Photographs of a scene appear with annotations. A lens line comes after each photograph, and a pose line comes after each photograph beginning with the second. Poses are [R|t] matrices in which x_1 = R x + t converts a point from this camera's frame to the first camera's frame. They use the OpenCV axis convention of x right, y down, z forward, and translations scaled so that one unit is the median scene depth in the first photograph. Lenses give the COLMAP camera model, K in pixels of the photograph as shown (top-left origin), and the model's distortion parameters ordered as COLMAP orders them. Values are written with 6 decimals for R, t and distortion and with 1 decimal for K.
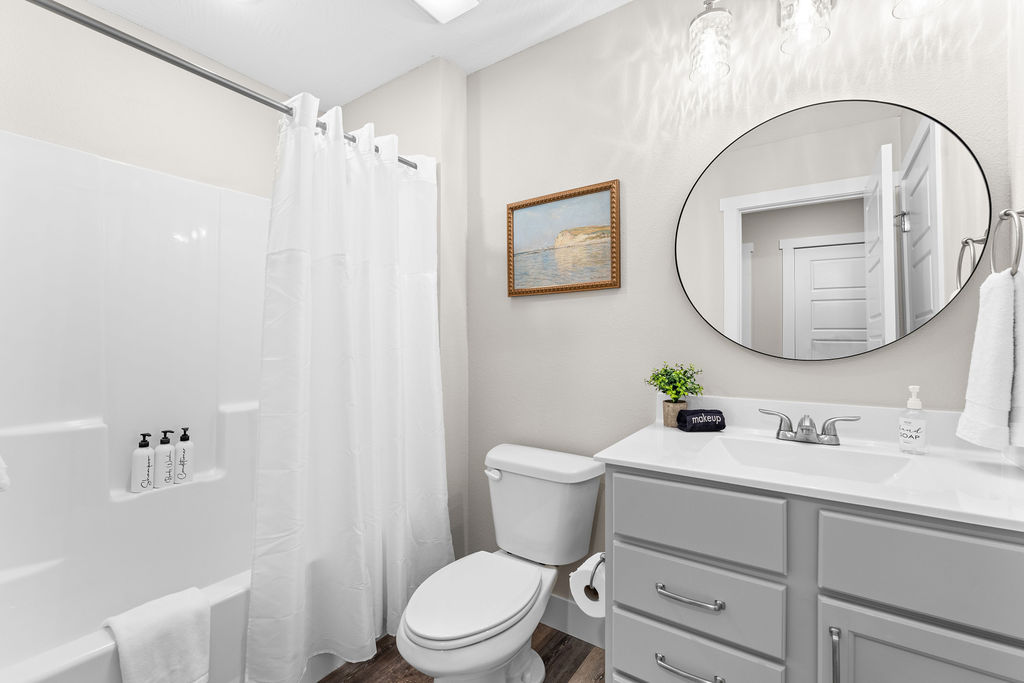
lens RADIAL K [[433.5, 0, 516.4], [0, 433.5, 341.9], [0, 0, 1]] dist [-0.000964, -0.000274]
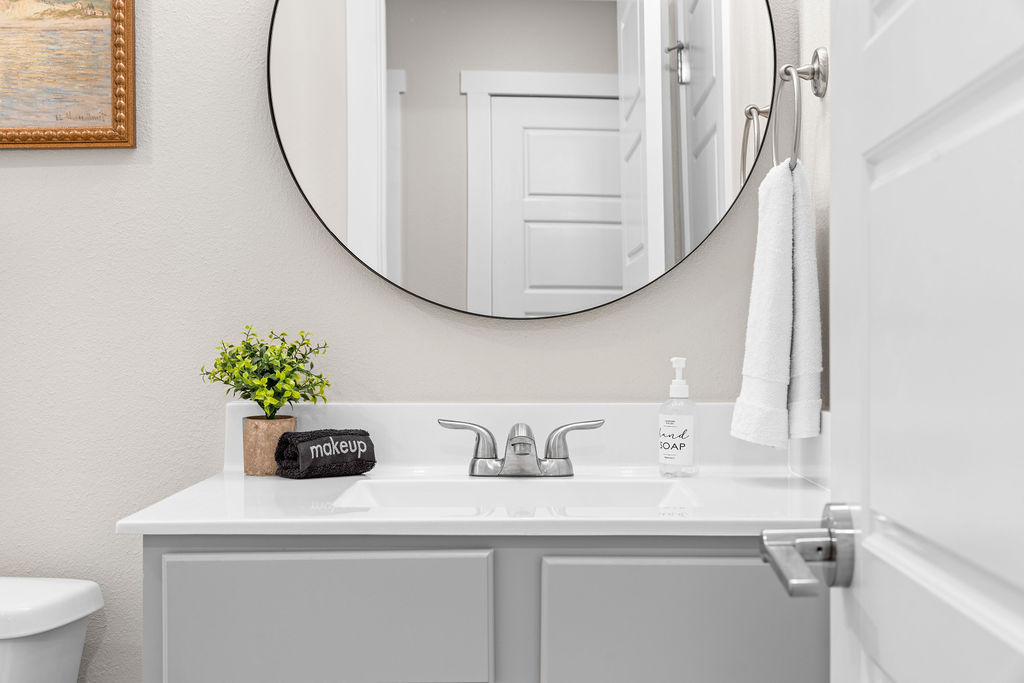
lens RADIAL K [[1354.0, 0, 512.0], [0, 1354.0, 341.5], [0, 0, 1]] dist [0.008103, 0.051418]
pose [[0.830510, -0.000499, 0.557003, -0.196233], [0.000994, 0.999999, -0.000586, 0.064305], [-0.557002, 0.001040, 0.830510, -0.275848]]
